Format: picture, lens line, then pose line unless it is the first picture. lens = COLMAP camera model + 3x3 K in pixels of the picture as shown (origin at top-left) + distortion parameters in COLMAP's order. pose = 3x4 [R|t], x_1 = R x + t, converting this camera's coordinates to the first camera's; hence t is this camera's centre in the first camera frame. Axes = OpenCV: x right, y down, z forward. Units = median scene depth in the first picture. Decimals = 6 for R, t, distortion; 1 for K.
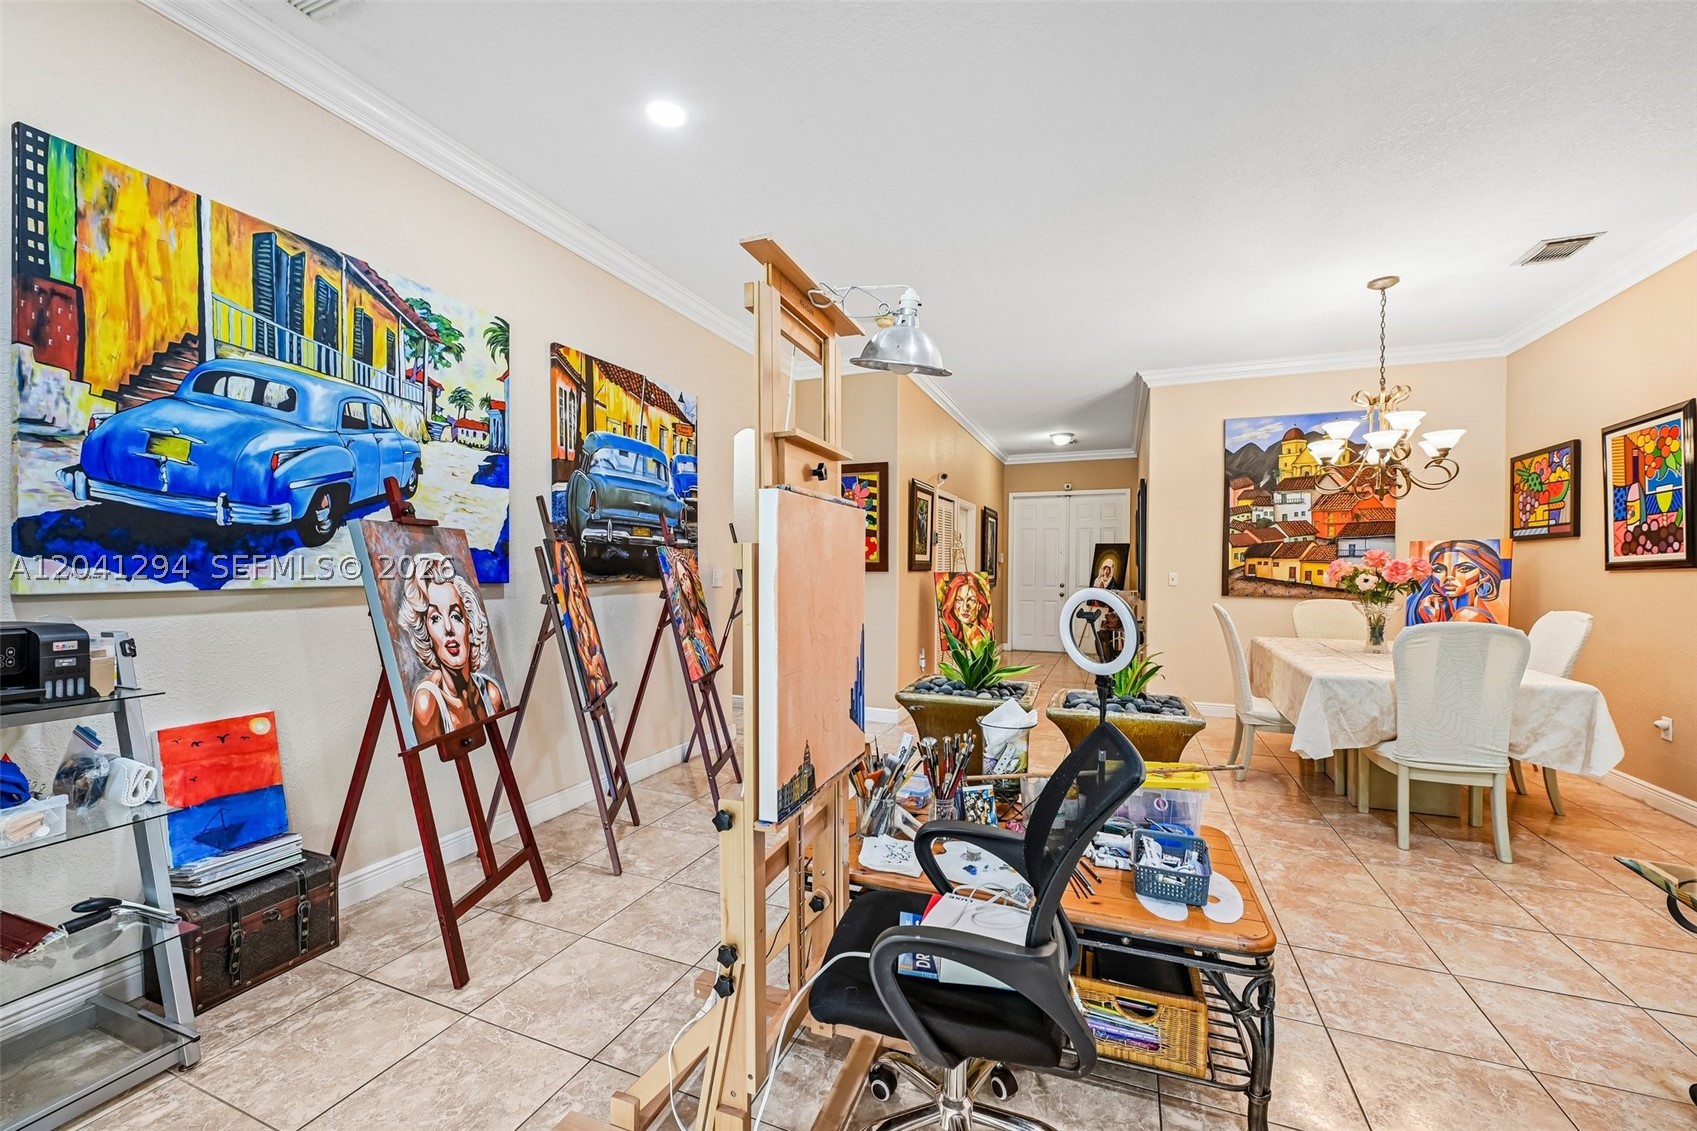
lens RADIAL K [[675.4, 0, 839.3], [0, 675.4, 579.0], [0, 0, 1]] dist [-0.007693, -0.001060]
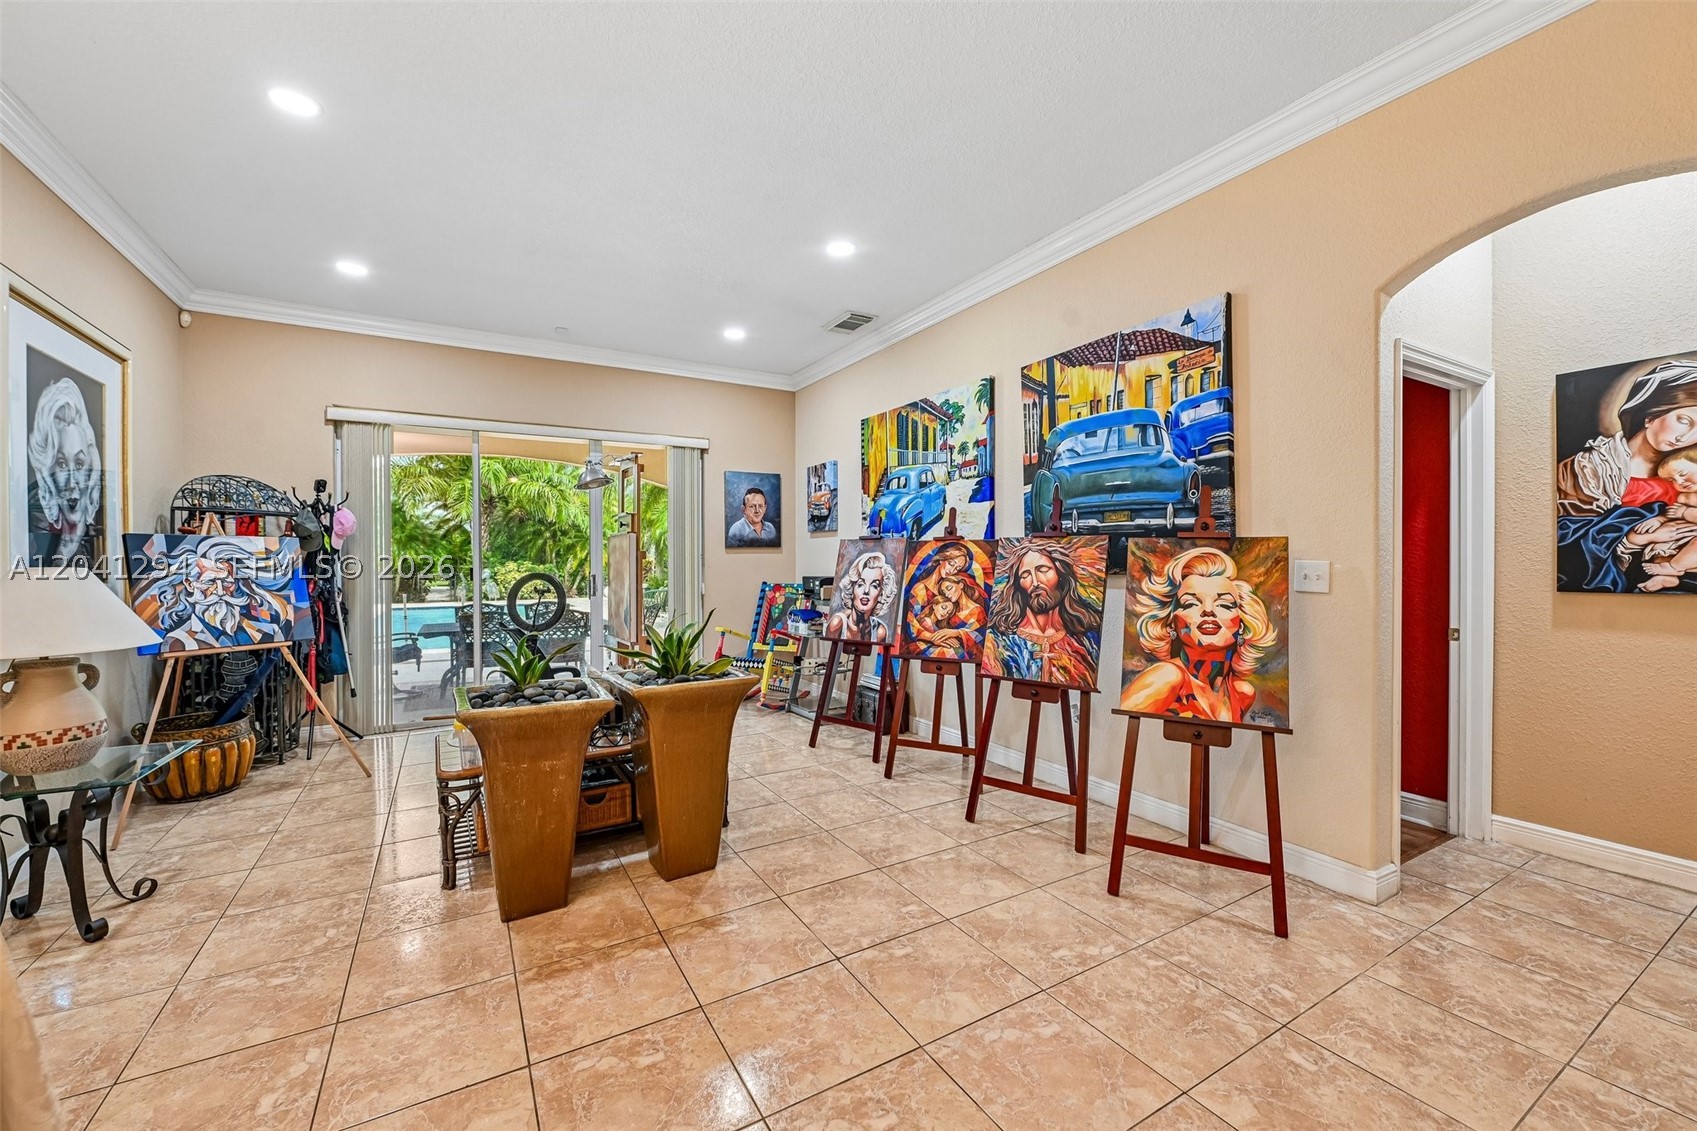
lens RADIAL K [[675.4, 0, 853.2], [0, 675.4, 568.2], [0, 0, 1]] dist [-0.007693, -0.001060]
pose [[-0.595415, 0.005559, -0.803399, 0.796952], [-0.013240, 0.999772, 0.016730, -0.019774], [0.803309, 0.020598, -0.595206, 1.677961]]
